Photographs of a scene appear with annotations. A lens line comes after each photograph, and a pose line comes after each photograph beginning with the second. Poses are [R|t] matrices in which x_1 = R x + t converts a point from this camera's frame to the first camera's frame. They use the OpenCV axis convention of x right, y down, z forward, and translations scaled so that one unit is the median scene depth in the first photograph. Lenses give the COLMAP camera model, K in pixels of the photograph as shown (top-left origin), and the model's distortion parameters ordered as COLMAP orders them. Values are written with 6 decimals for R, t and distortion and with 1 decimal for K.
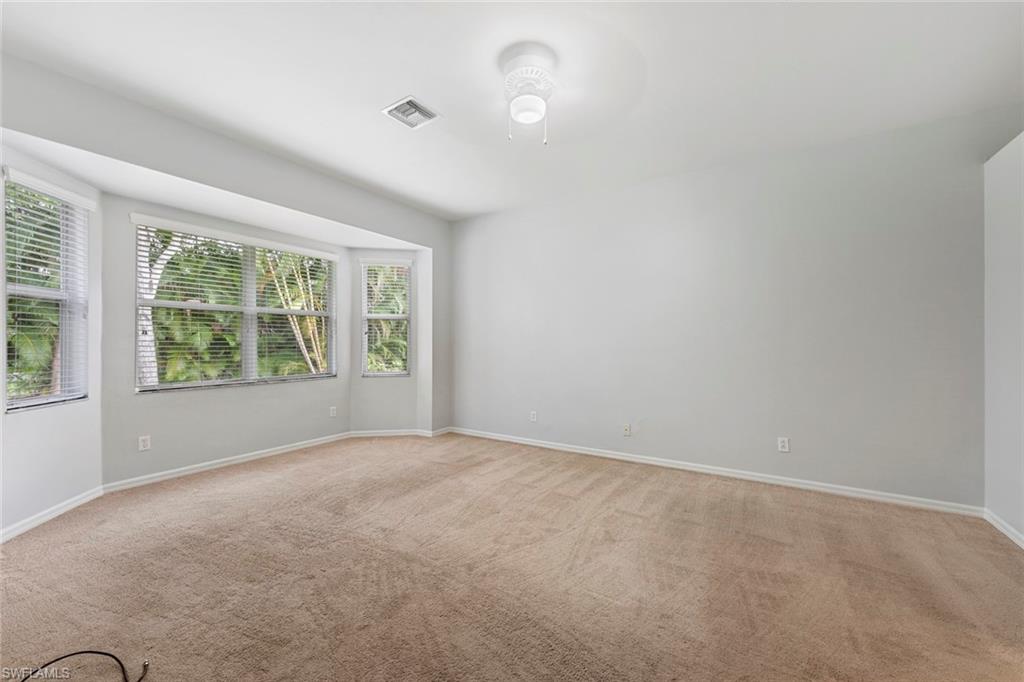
lens RADIAL K [[404.4, 0, 510.3], [0, 404.4, 341.9], [0, 0, 1]] dist [0.004168, -0.000458]
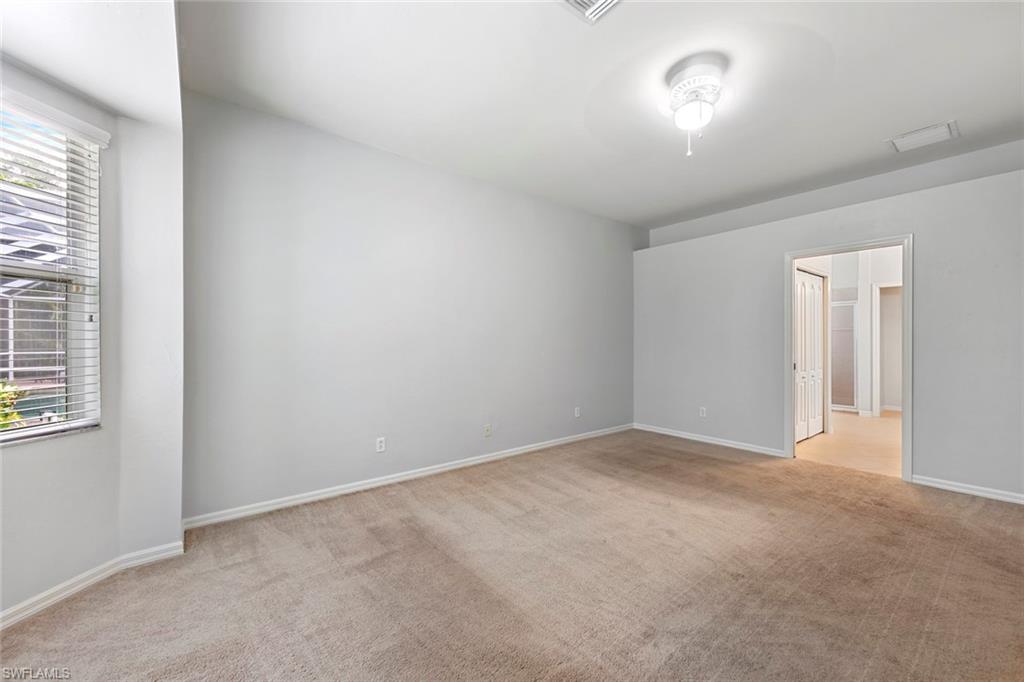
lens RADIAL K [[404.4, 0, 507.1], [0, 404.4, 340.8], [0, 0, 1]] dist [0.004168, -0.000458]
pose [[0.316566, 0.000273, 0.948571, -0.734542], [-0.000984, 1.000000, 0.000041, 0.001337], [-0.948570, -0.000946, 0.316566, 0.753736]]
